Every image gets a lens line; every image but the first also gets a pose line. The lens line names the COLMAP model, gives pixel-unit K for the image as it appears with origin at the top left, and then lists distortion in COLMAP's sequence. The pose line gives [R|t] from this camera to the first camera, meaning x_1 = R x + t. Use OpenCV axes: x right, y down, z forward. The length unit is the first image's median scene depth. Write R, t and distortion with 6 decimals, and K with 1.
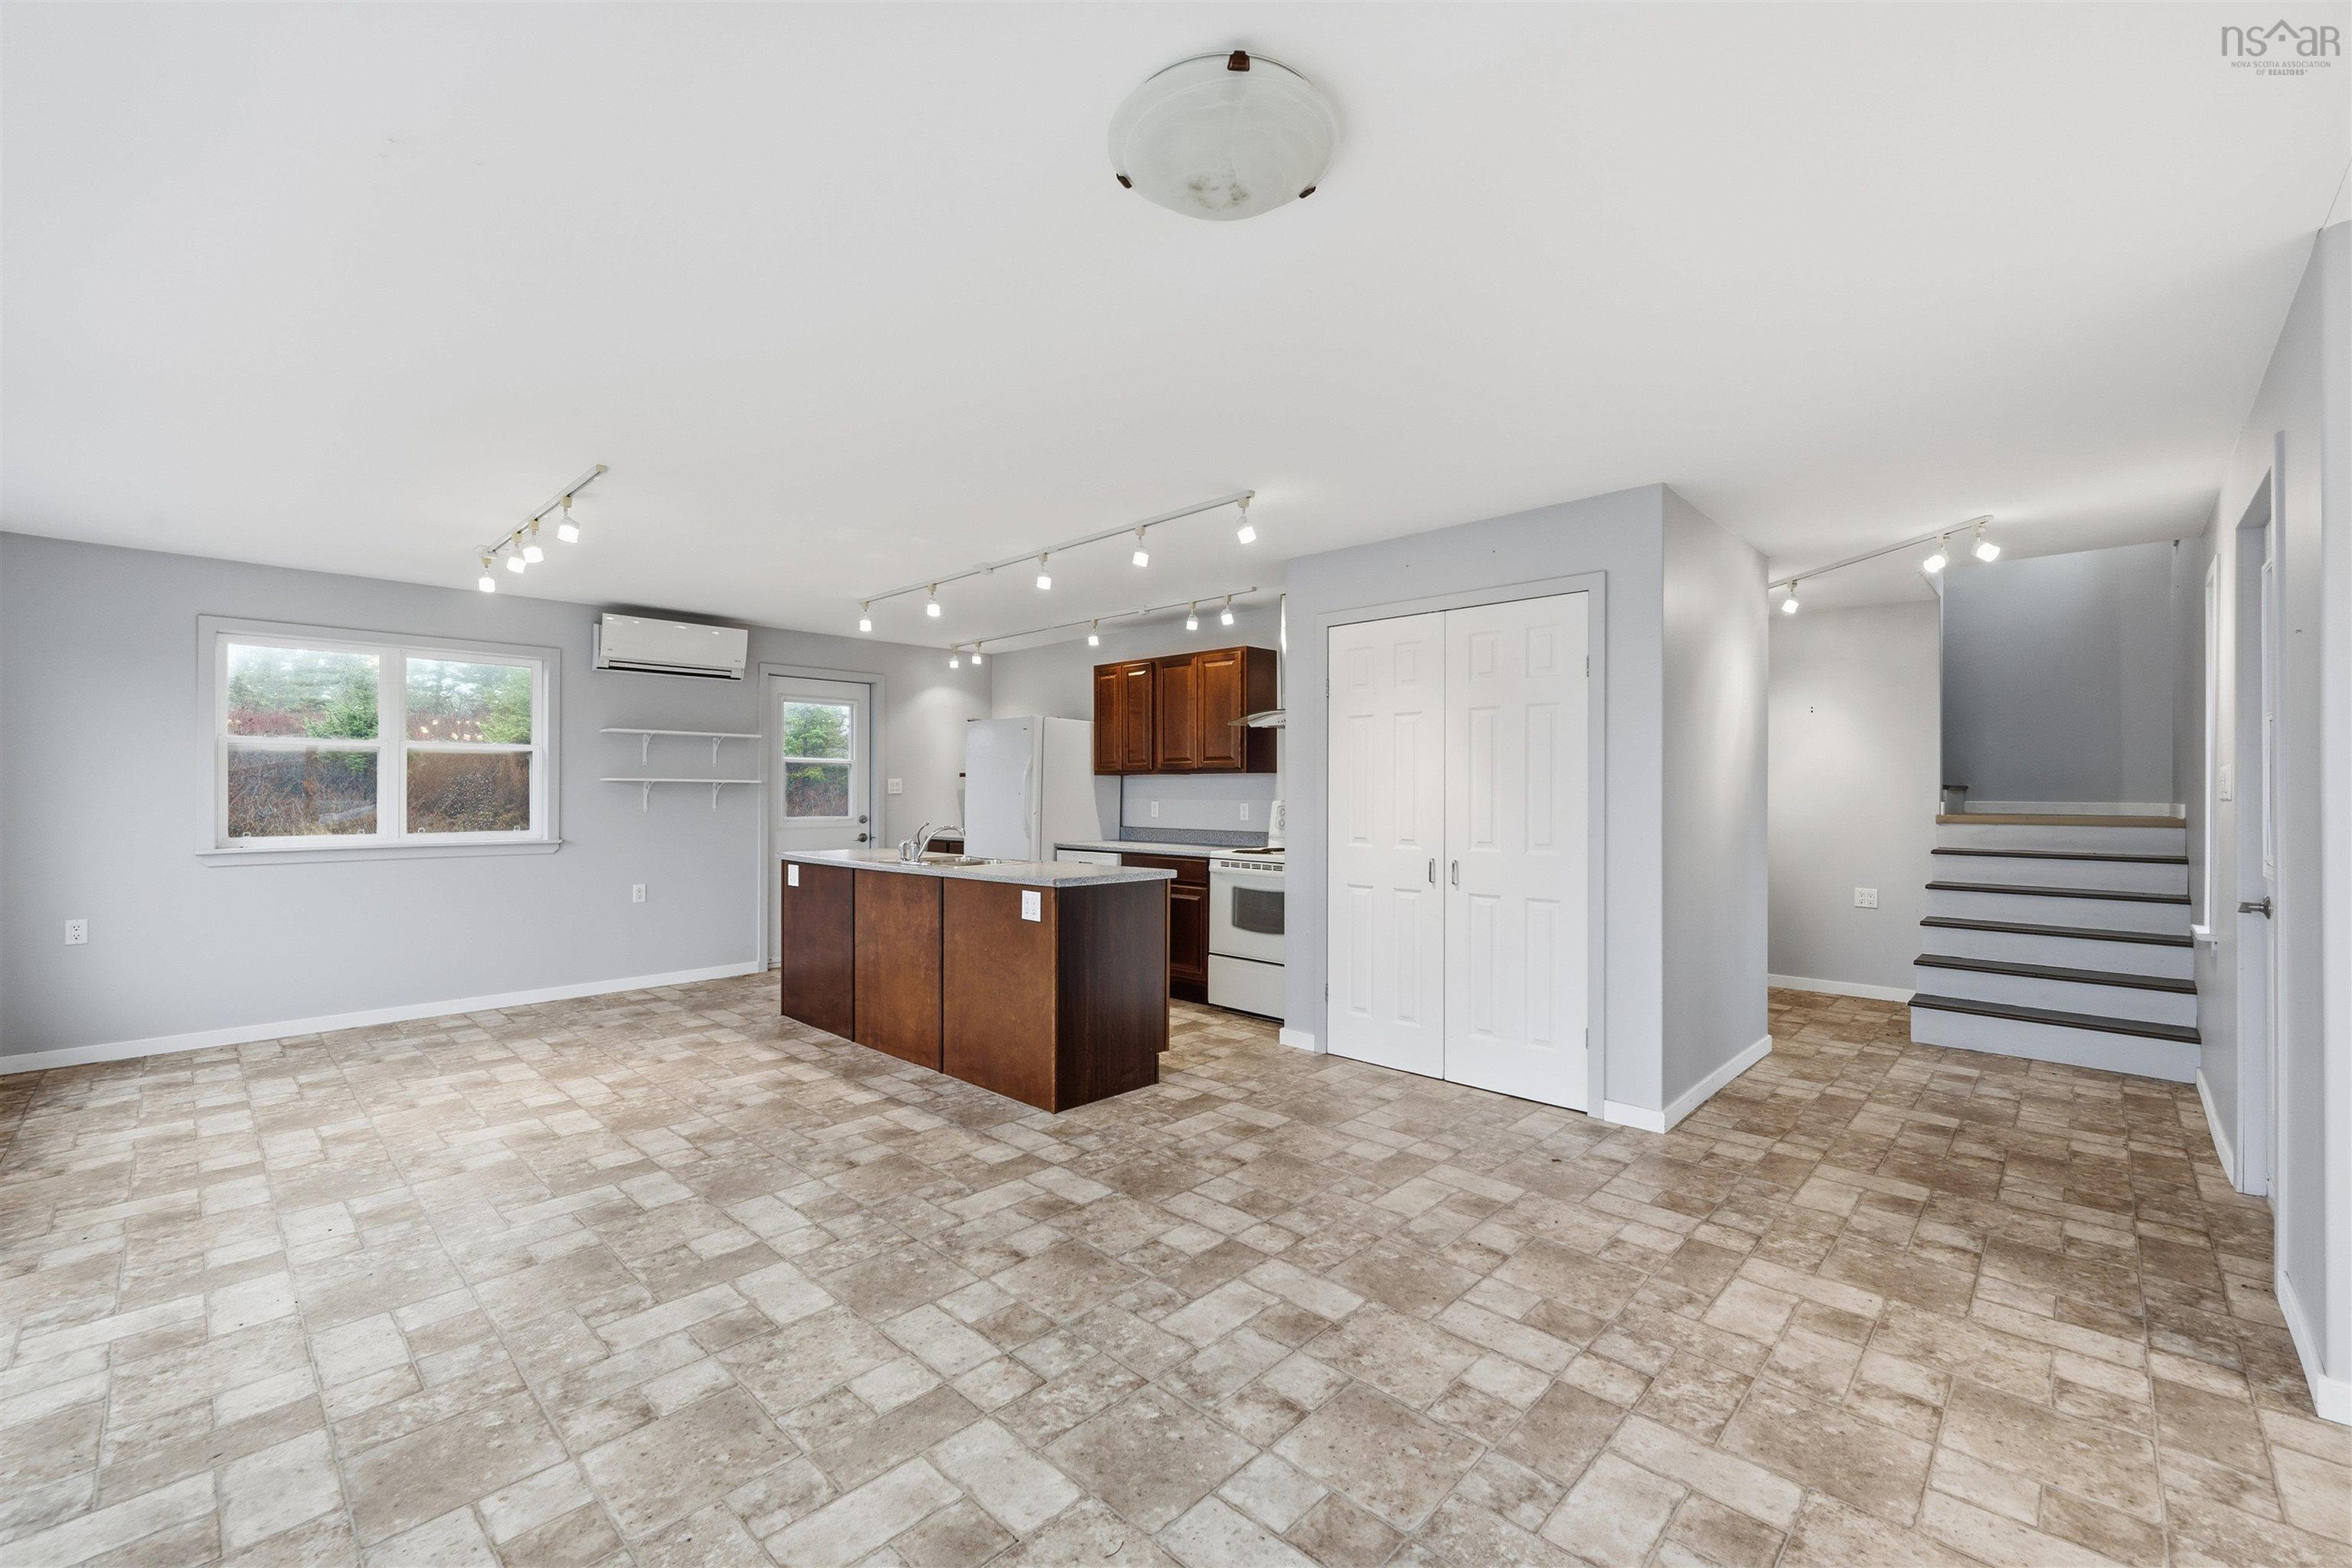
lens RADIAL K [[950.9, 0, 1180.6], [0, 950.9, 794.1], [0, 0, 1]] dist [0.022263, -0.010577]
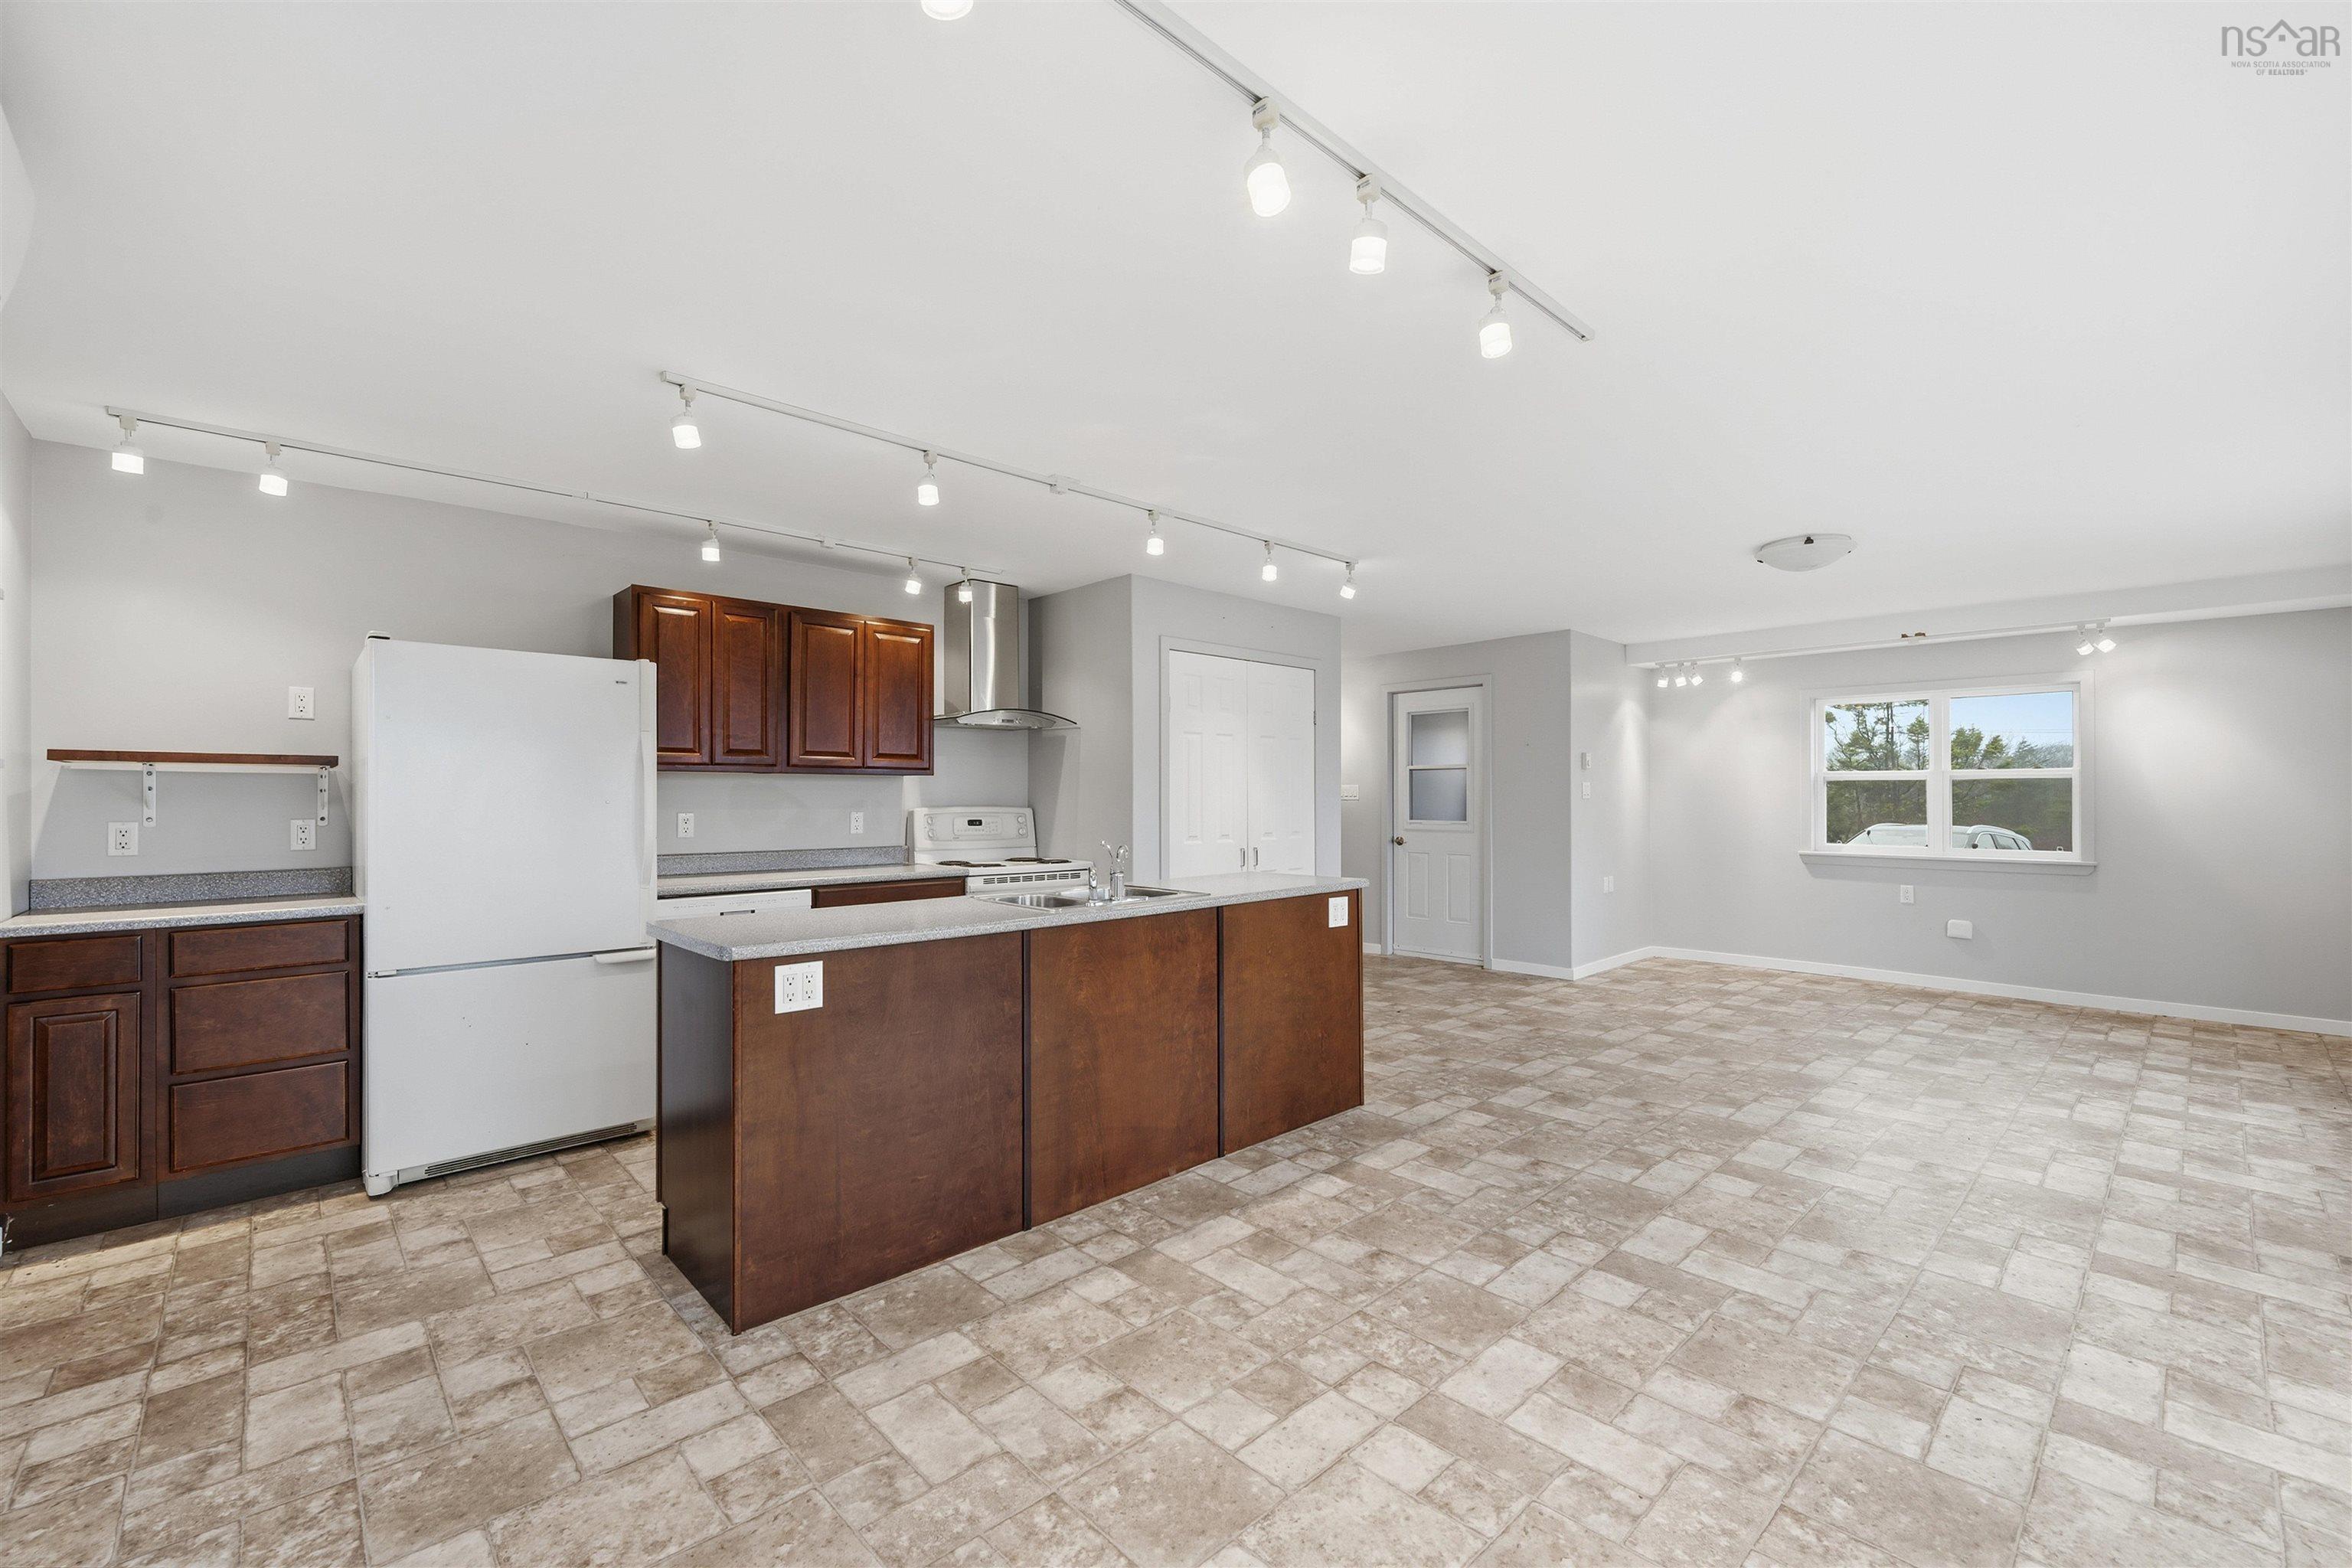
lens RADIAL K [[961.8, 0, 1176.0], [0, 961.8, 784.0], [0, 0, 1]] dist [-0.006977, 0.000593]
pose [[0.064485, 0.011878, 0.997848, -0.240832], [0.005317, 0.999911, -0.012246, -0.000789], [-0.997904, 0.006096, 0.064416, 0.227768]]
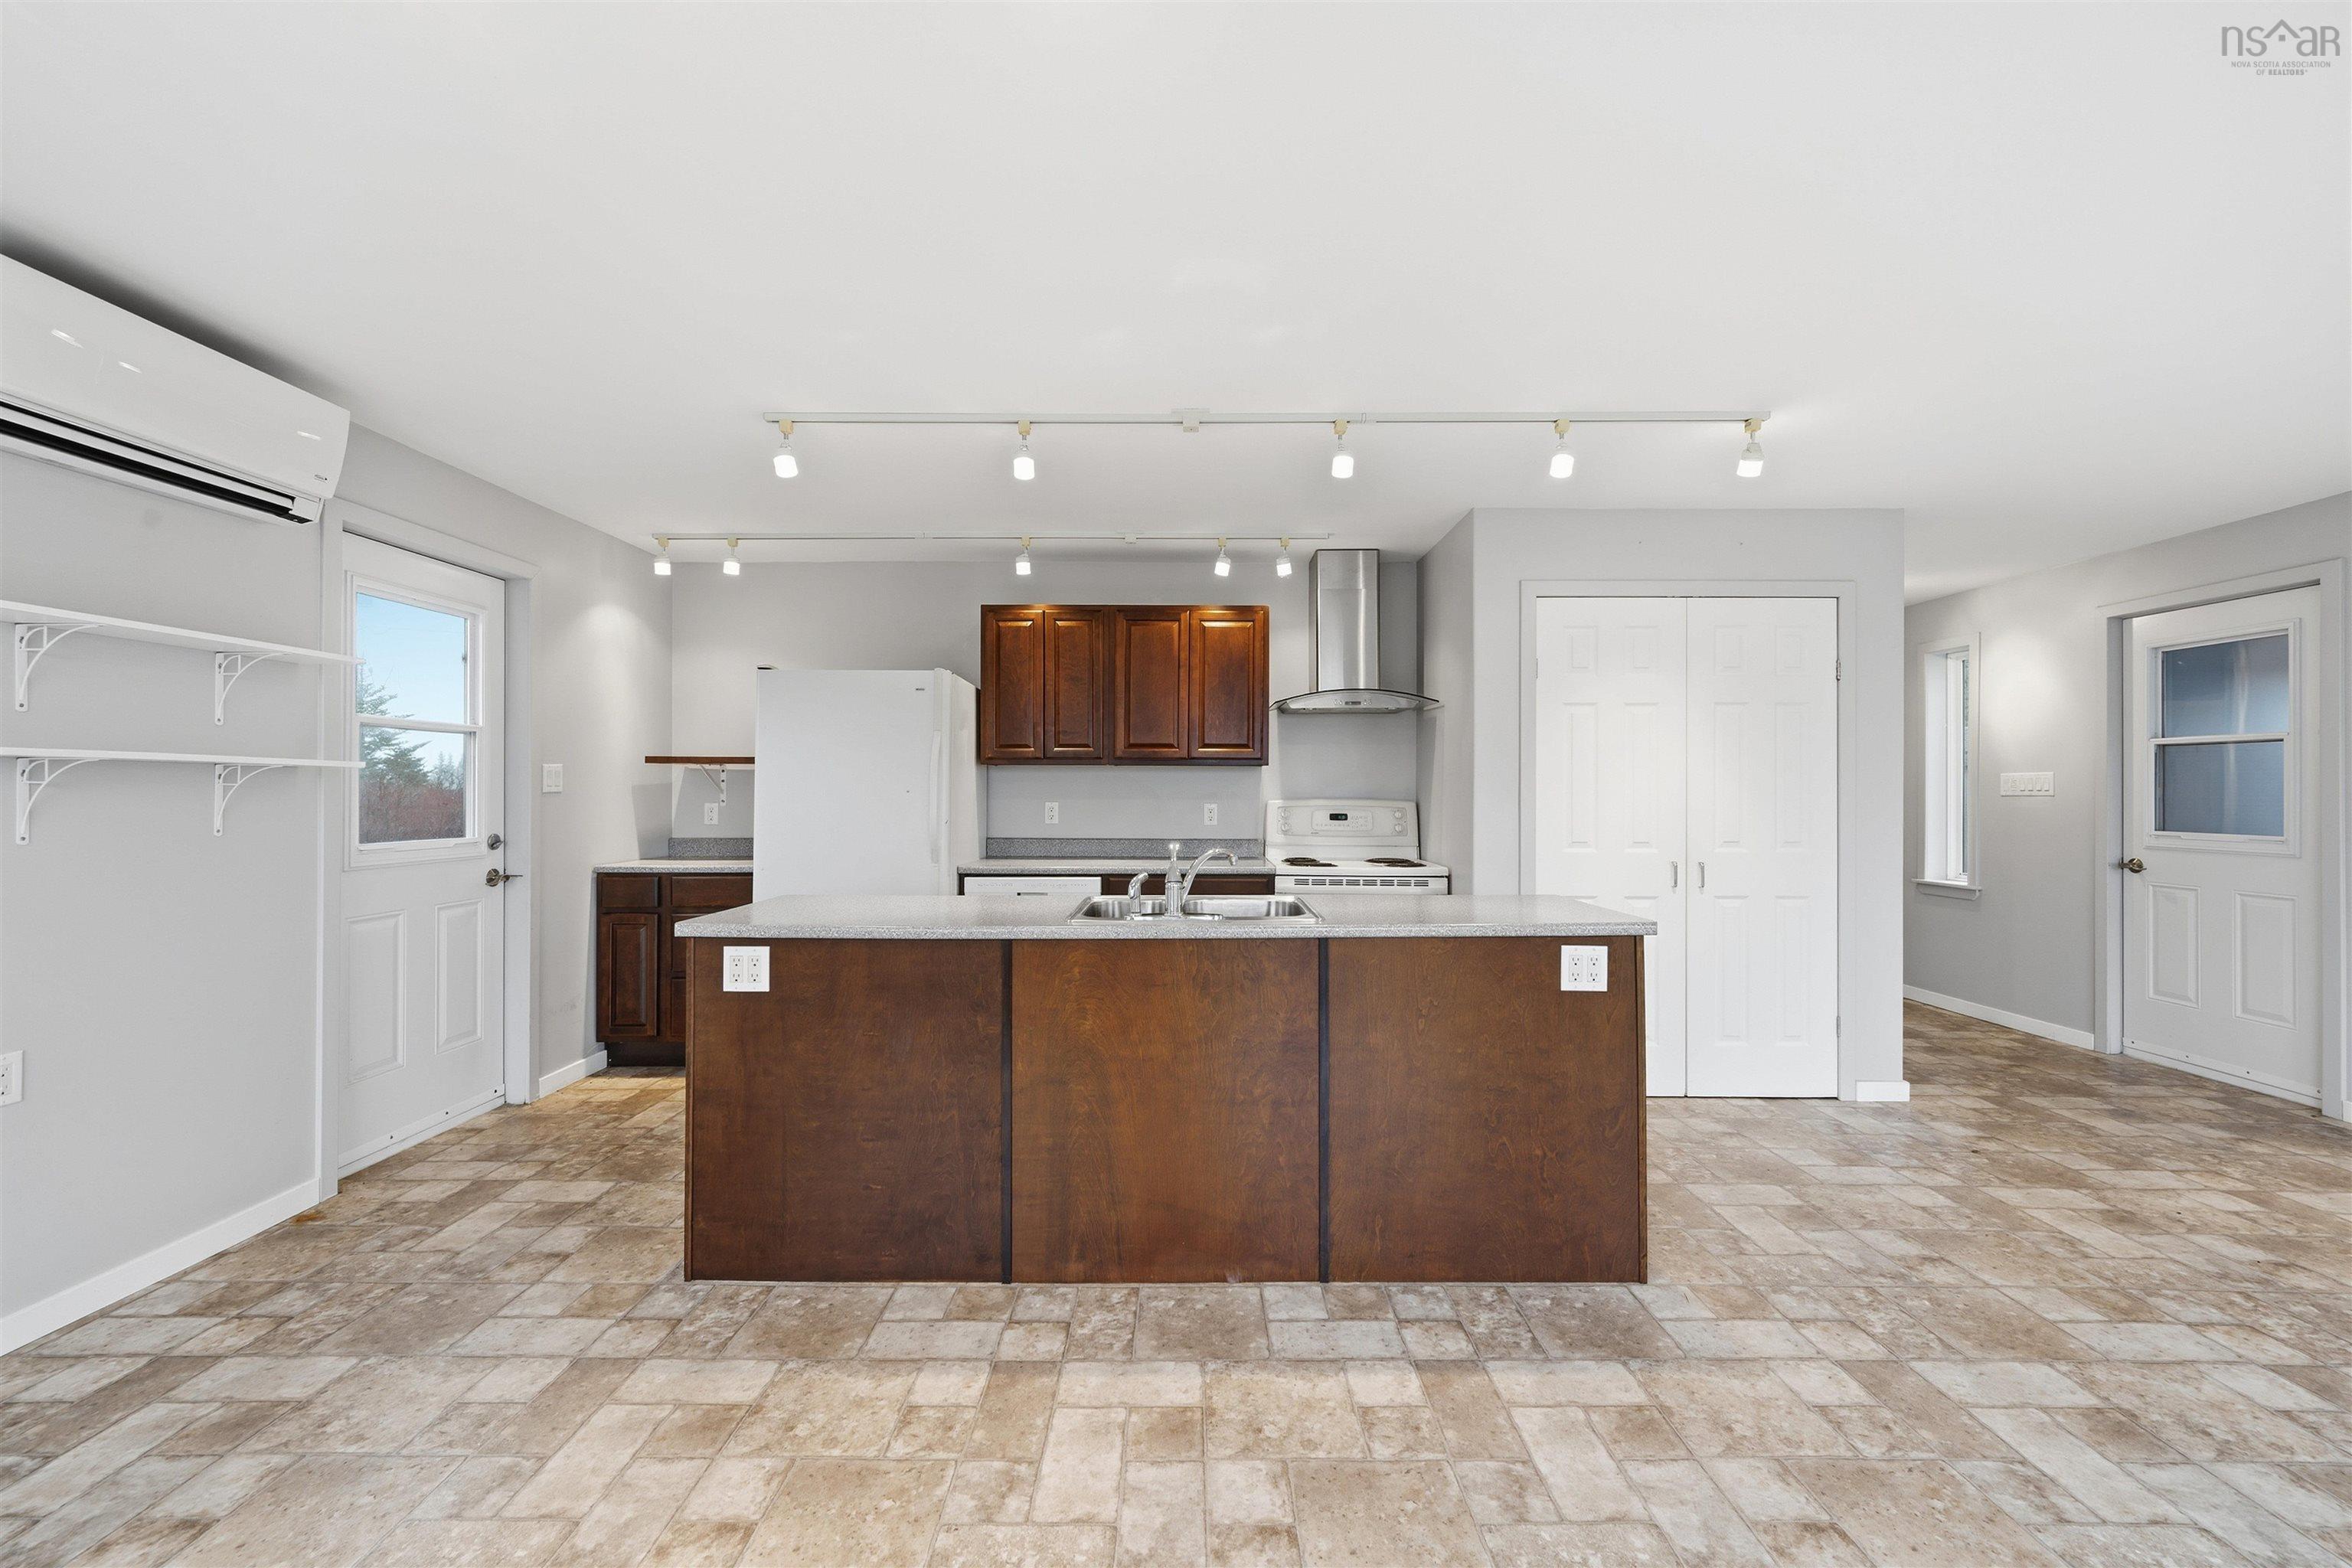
lens RADIAL K [[923.8, 0, 1189.6], [0, 923.8, 779.4], [0, 0, 1]] dist [-0.010909, 0.002516]
pose [[0.725488, 0.008452, 0.688183, -0.159434], [0.001105, 0.999909, -0.013445, 0.000034], [-0.688234, 0.010515, 0.725413, 0.151345]]
